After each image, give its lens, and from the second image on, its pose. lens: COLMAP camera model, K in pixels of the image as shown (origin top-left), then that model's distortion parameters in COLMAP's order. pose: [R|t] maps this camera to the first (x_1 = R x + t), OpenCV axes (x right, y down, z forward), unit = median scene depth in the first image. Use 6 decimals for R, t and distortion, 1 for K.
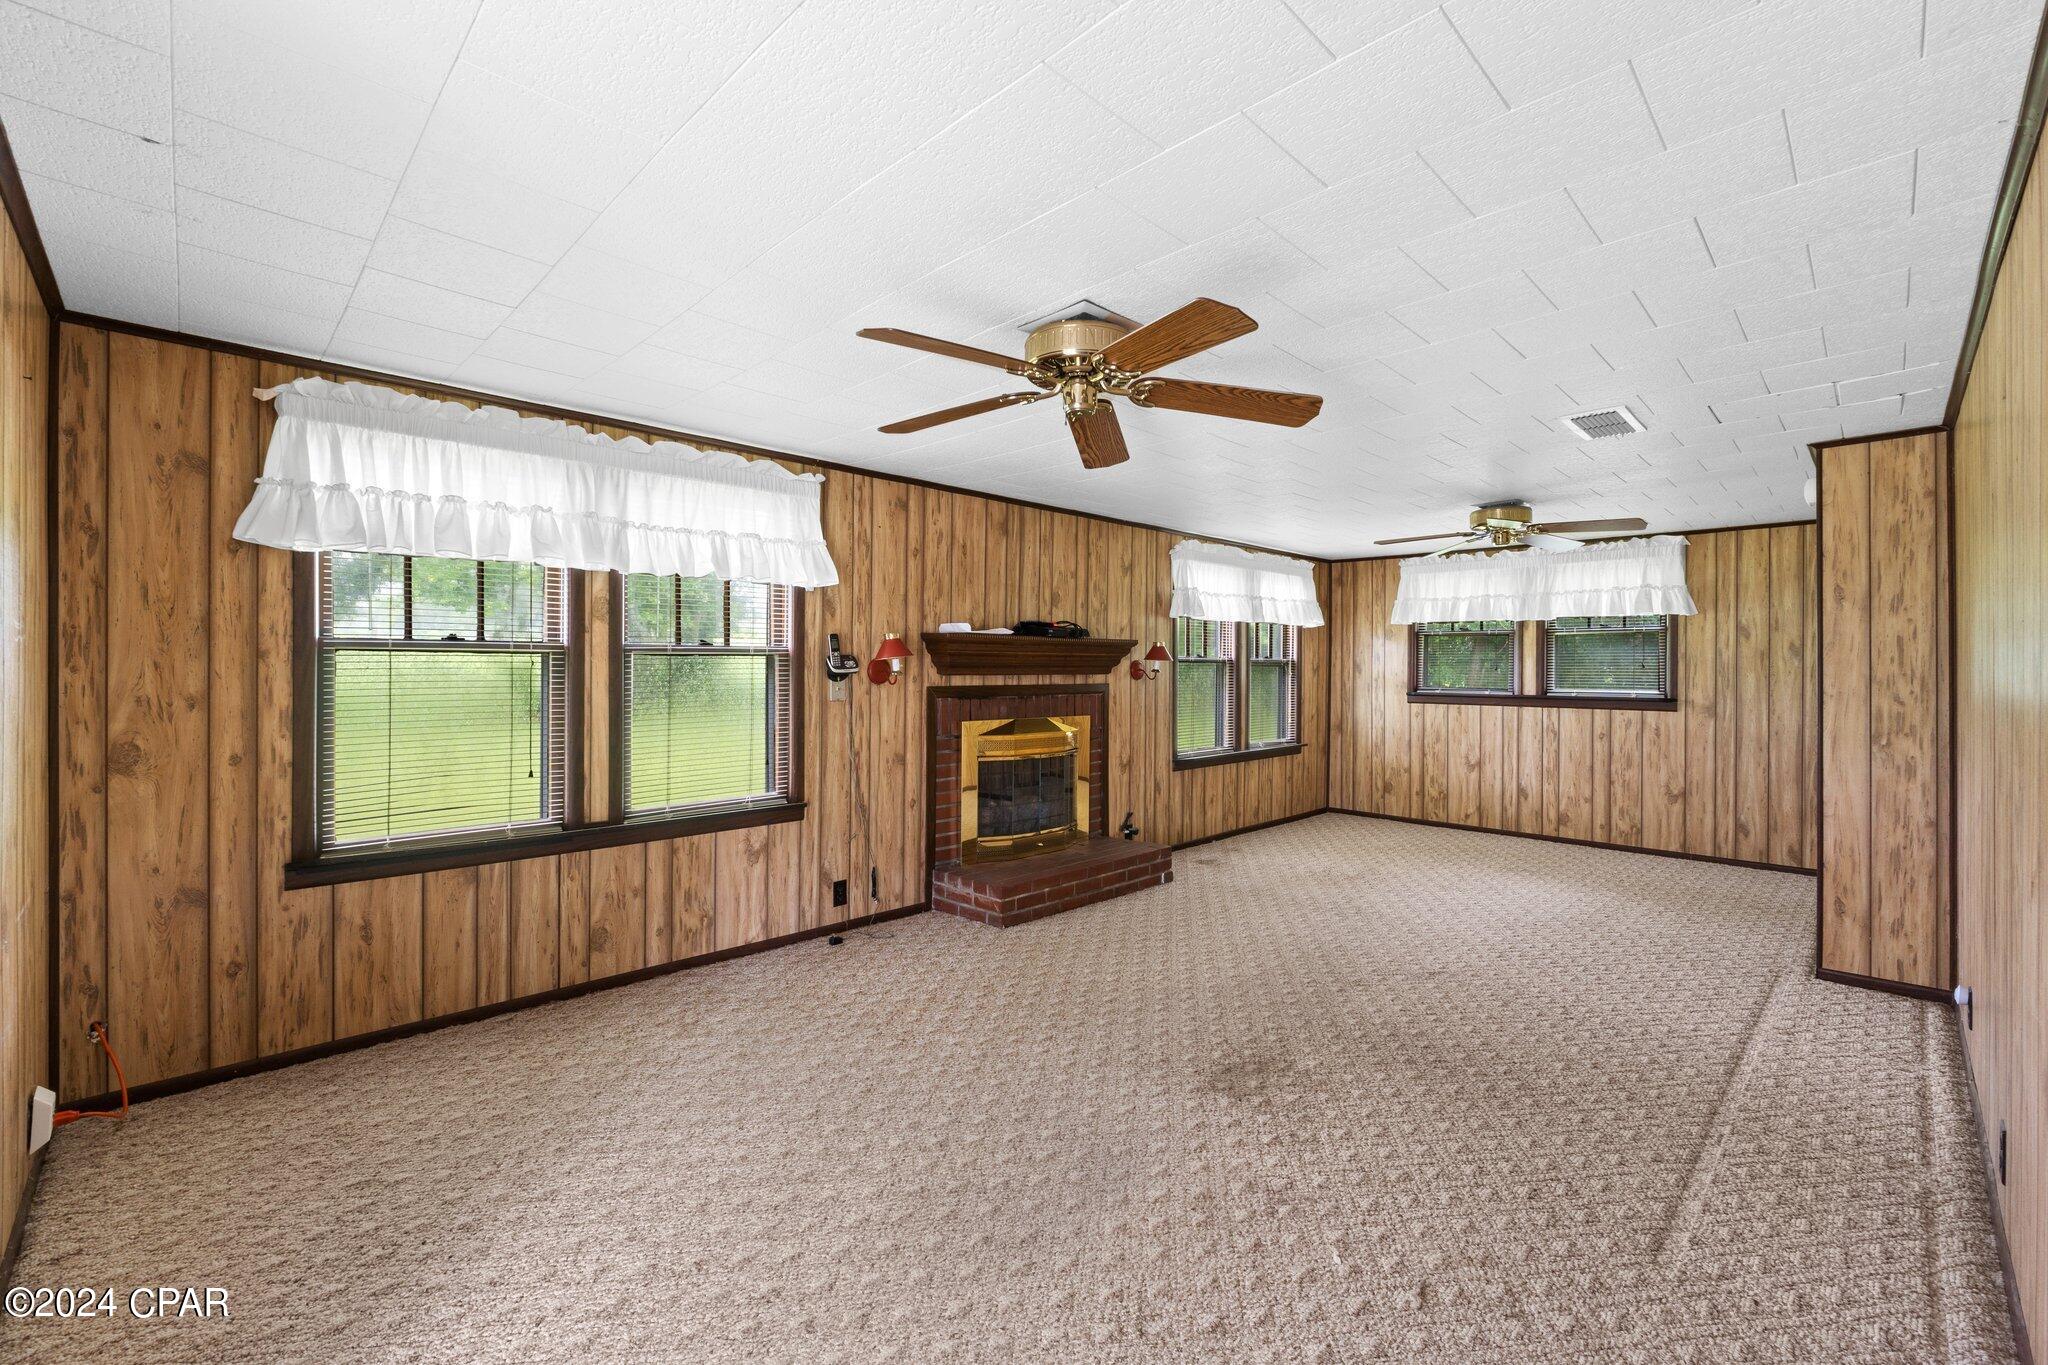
lens RADIAL K [[863.8, 0, 1015.1], [0, 863.8, 675.2], [0, 0, 1]] dist [-0.001302, 0.000340]
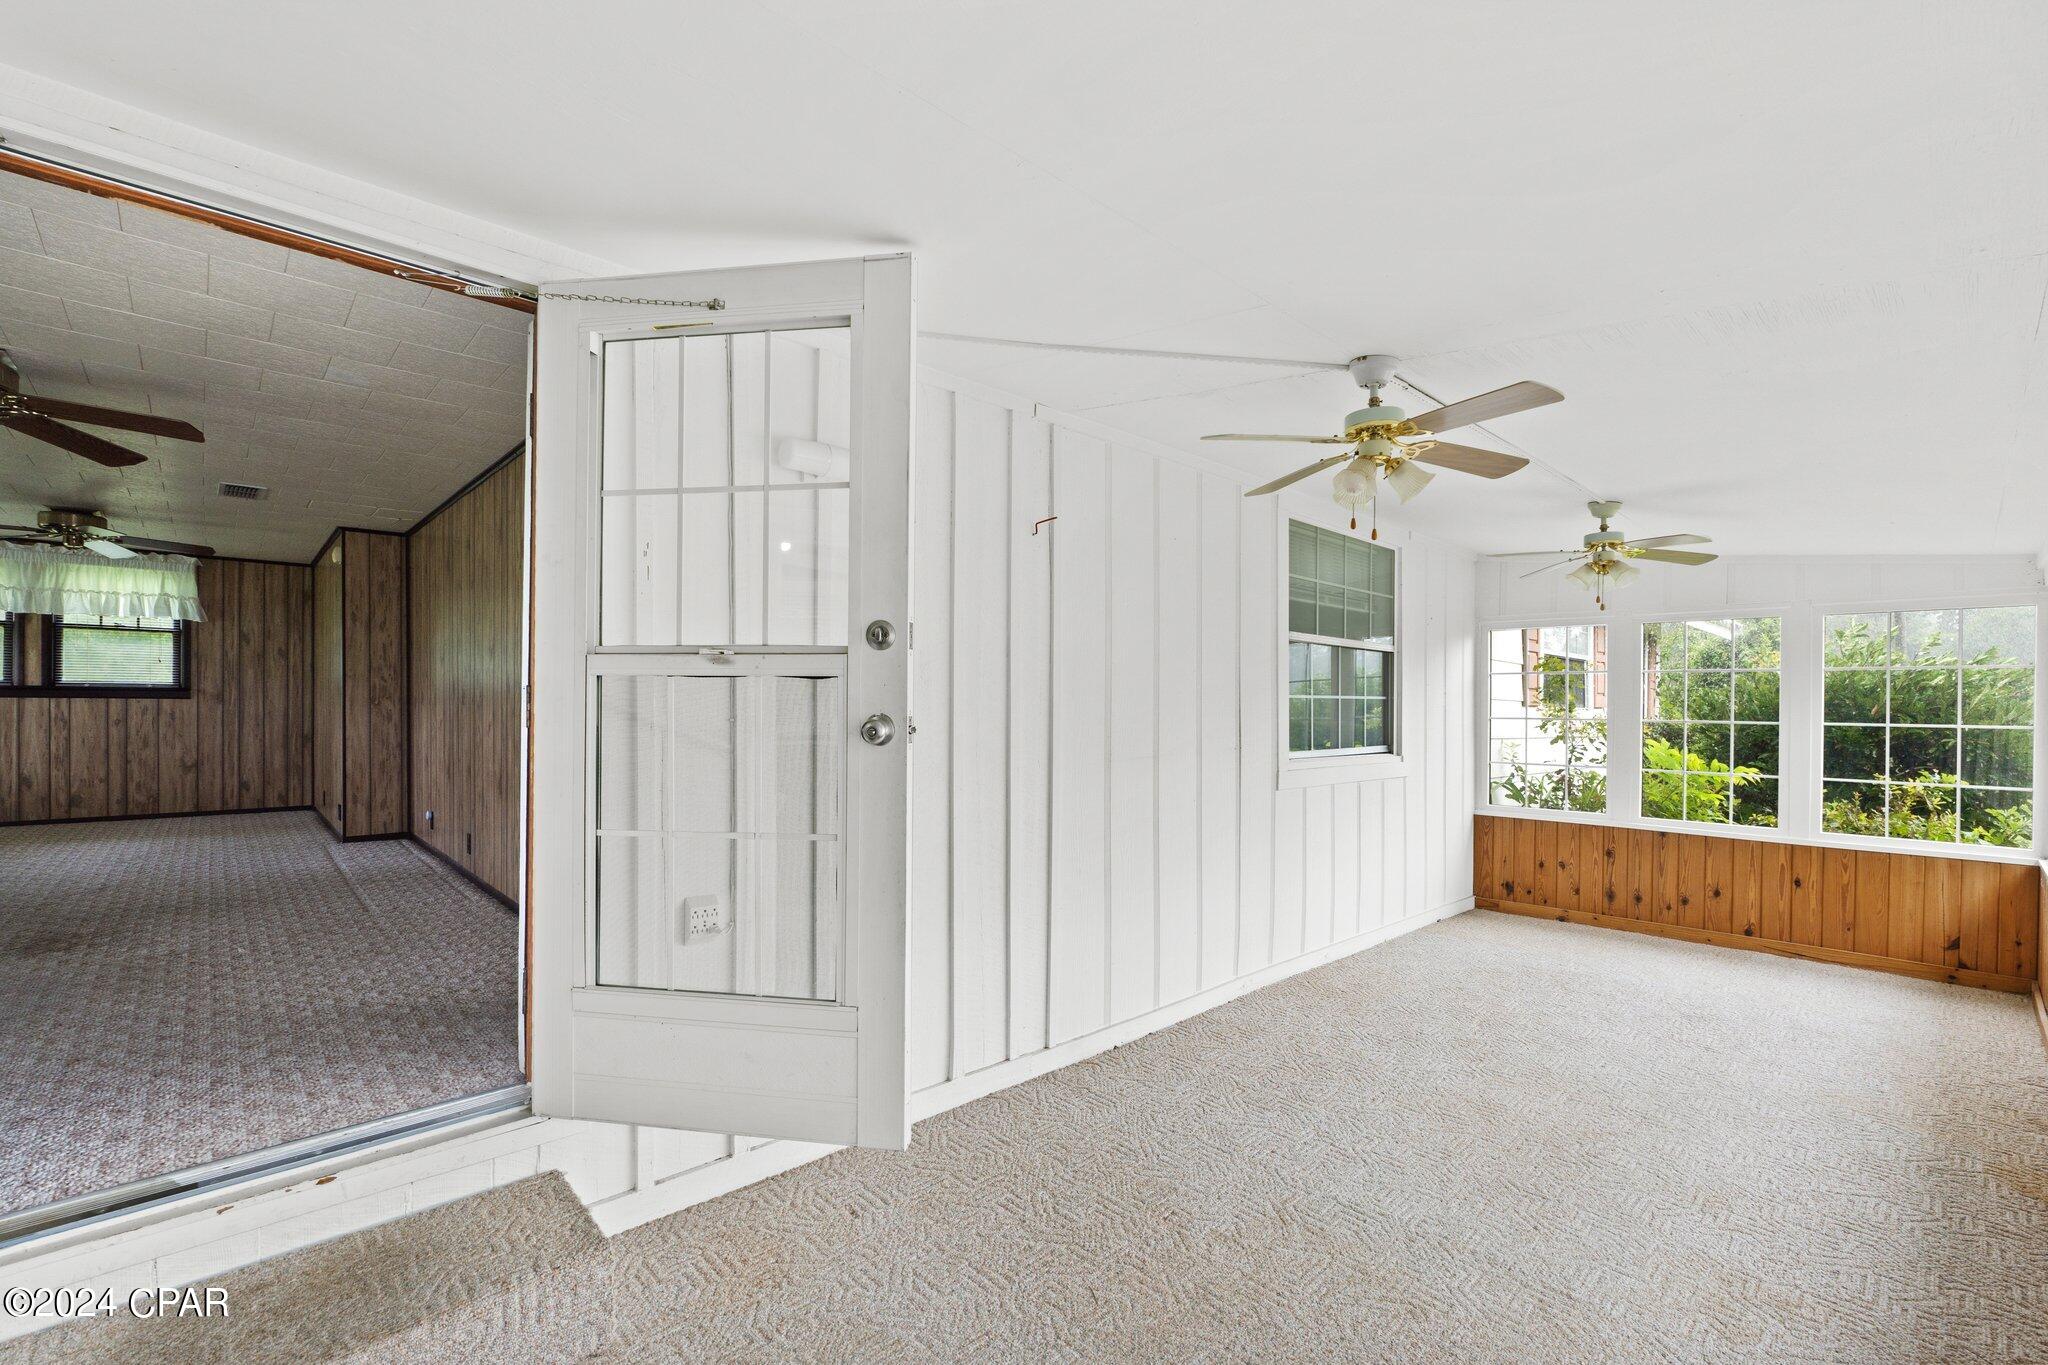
lens RADIAL K [[863.8, 0, 1015.4], [0, 863.8, 696.0], [0, 0, 1]] dist [-0.001302, 0.000340]
pose [[0.033739, -0.001412, 0.999430, -0.437750], [-0.001508, 0.999998, 0.001464, 0.034795], [-0.999430, -0.001557, 0.033737, -0.228728]]
